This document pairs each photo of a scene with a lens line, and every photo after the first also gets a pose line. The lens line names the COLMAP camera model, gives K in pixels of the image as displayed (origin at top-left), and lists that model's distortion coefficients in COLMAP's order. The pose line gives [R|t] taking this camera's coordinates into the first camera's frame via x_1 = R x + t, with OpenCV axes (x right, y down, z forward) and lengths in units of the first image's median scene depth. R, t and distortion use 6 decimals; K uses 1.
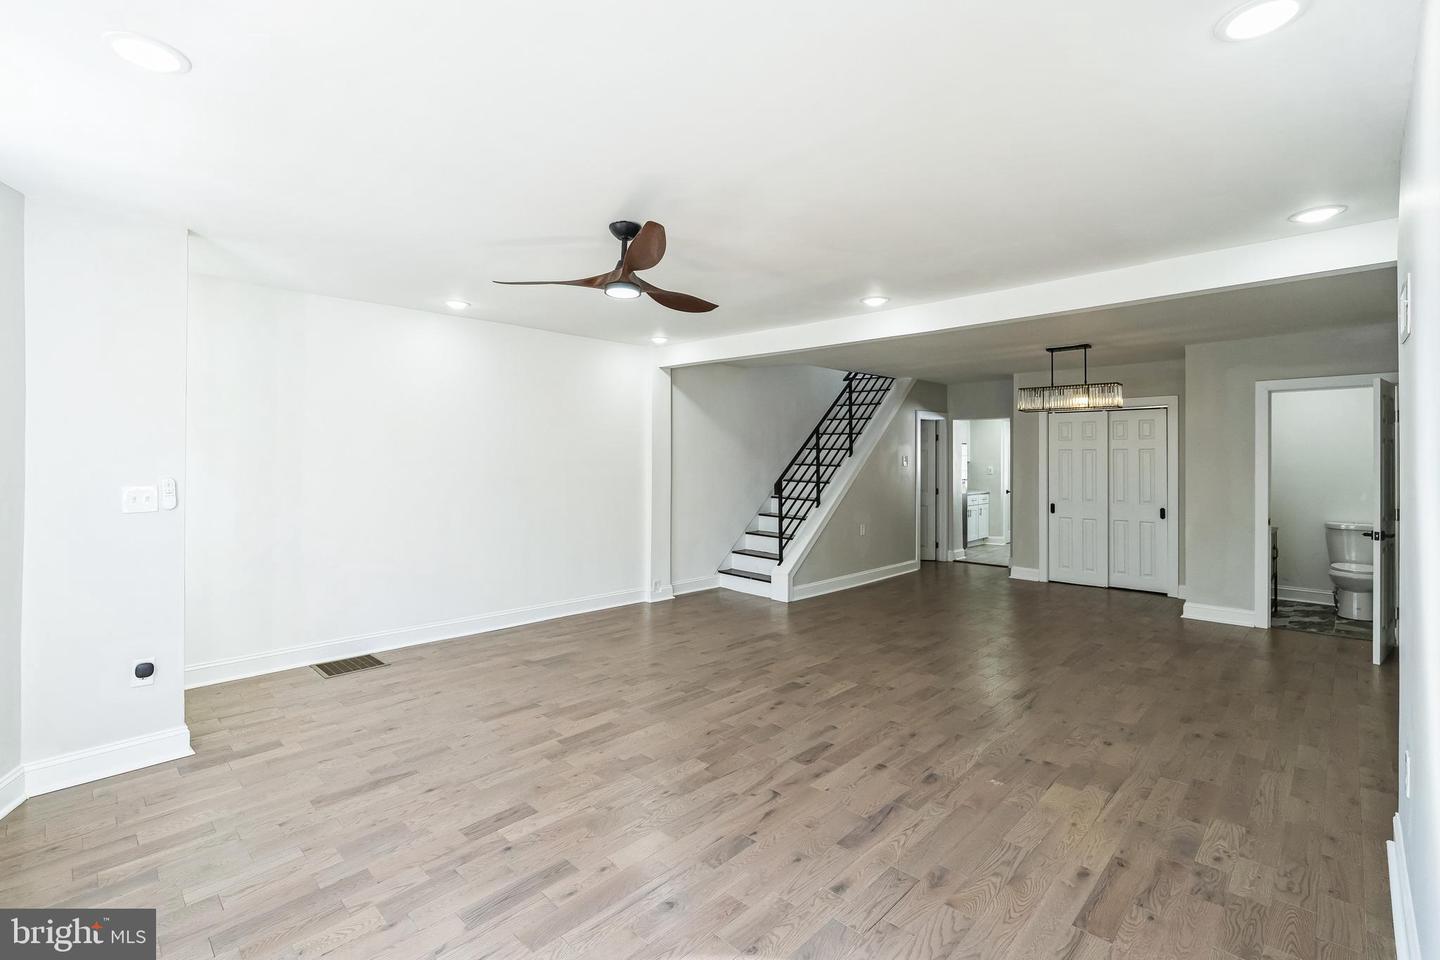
lens RADIAL K [[640.8, 0, 714.0], [0, 640.8, 473.8], [0, 0, 1]] dist [-0.000469, -0.000167]
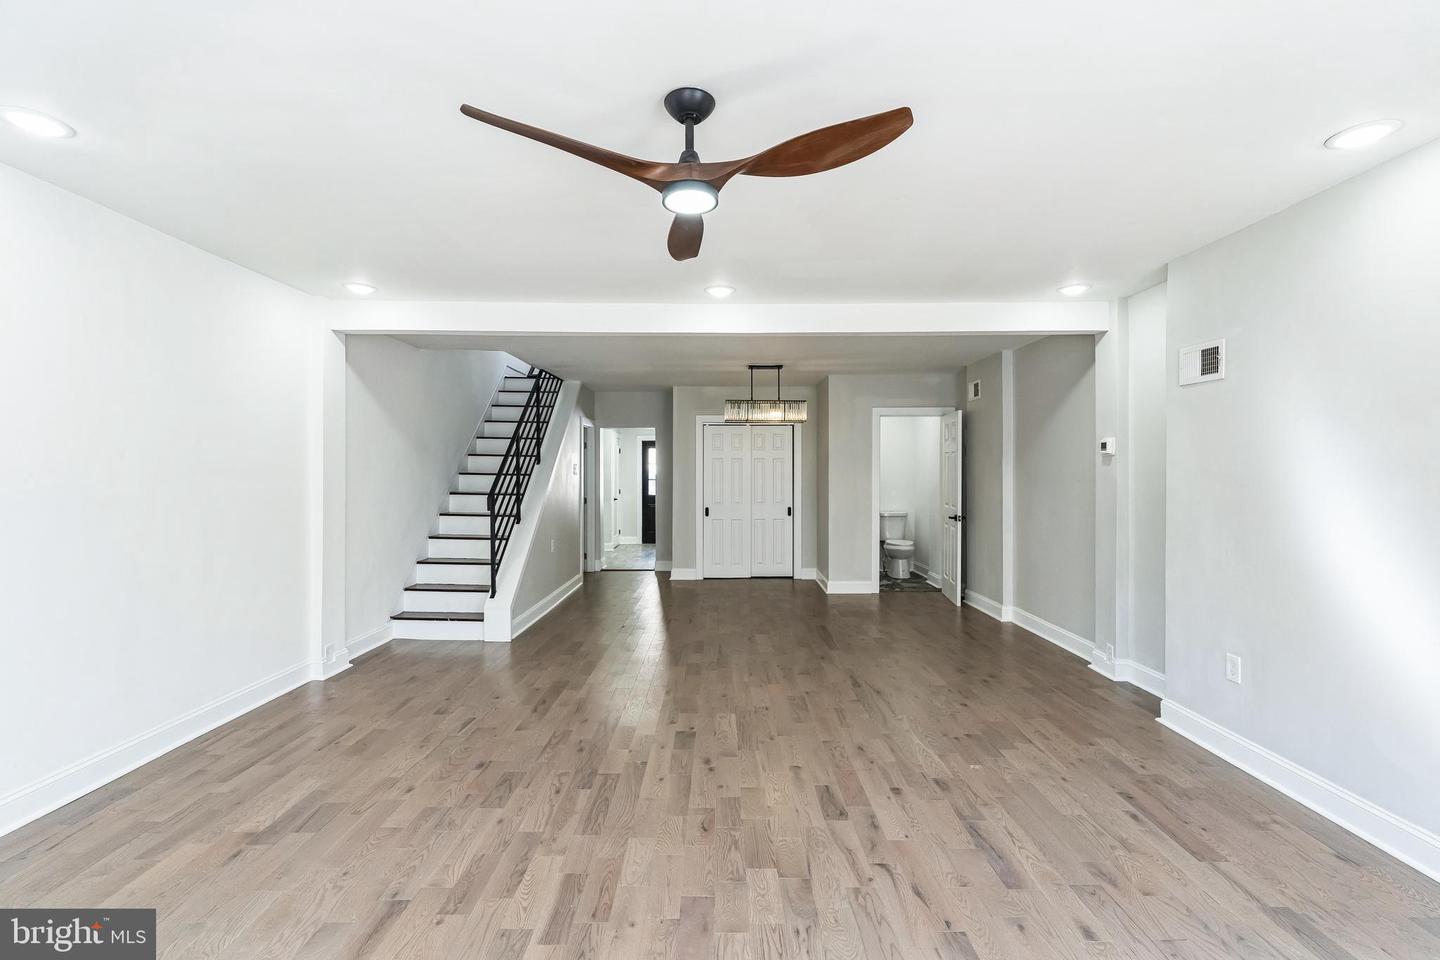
lens RADIAL K [[640.8, 0, 714.0], [0, 640.8, 473.8], [0, 0, 1]] dist [-0.000469, -0.000167]
pose [[0.720963, -0.004966, 0.692956, -0.420098], [0.018114, 0.999768, -0.011681, 0.003054], [-0.692737, 0.020974, 0.720885, 0.370651]]
